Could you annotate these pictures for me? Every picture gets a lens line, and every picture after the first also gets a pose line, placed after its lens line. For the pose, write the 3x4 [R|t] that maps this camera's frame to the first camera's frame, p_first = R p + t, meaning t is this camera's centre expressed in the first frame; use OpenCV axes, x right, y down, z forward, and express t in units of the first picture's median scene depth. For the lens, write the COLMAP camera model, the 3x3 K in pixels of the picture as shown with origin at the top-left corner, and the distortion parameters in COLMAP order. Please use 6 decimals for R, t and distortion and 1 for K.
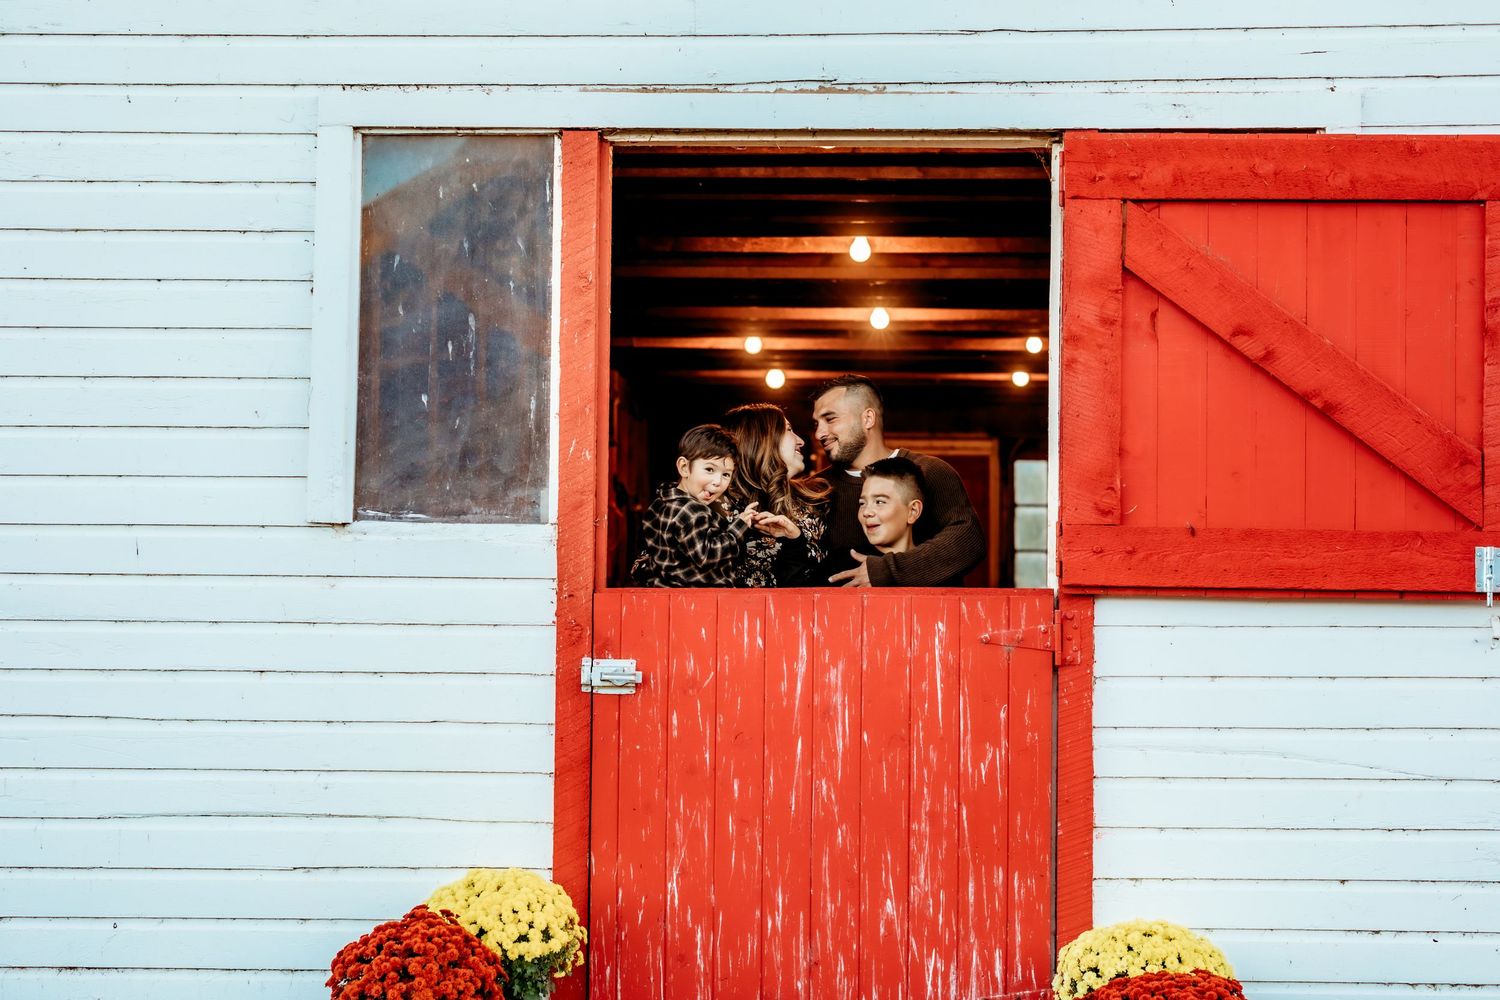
lens RADIAL K [[3475.1, 0, 750.0], [0, 3475.1, 500.0], [0, 0, 1]] dist [0.087751, 0.294946]
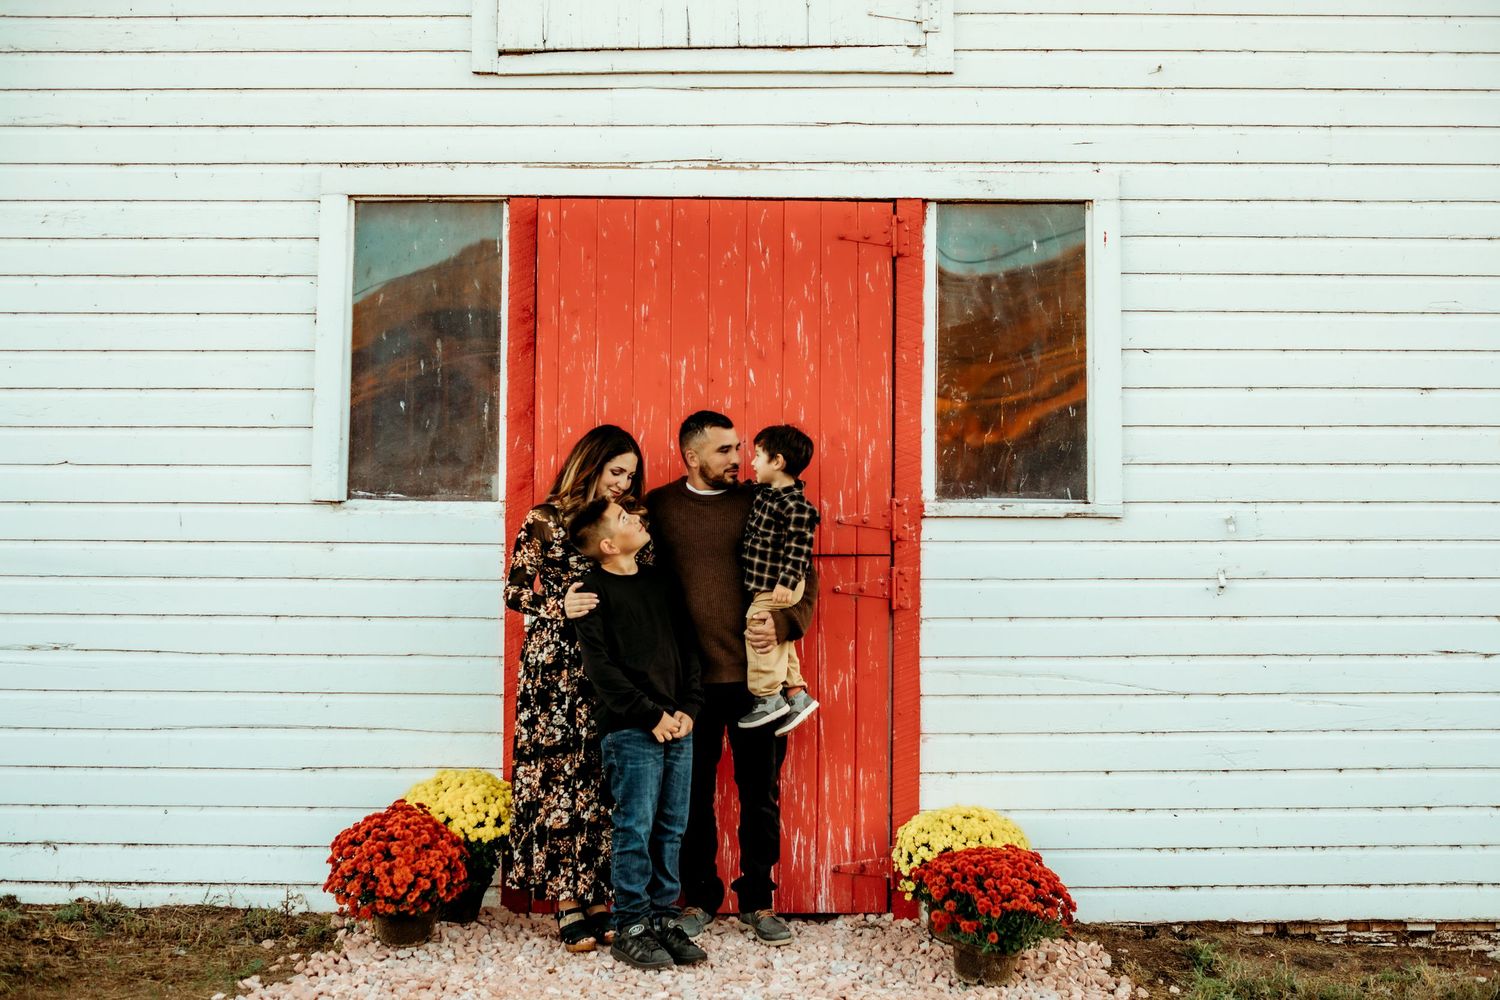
lens RADIAL K [[2319.6, 0, 779.8], [0, 2319.6, 502.5], [0, 0, 1]] dist [-0.148150, 0.153696]
pose [[0.997800, -0.001132, 0.066289, -0.011036], [0.000981, 0.999997, 0.002311, 0.005513], [-0.066291, -0.002241, 0.997798, 0.140315]]
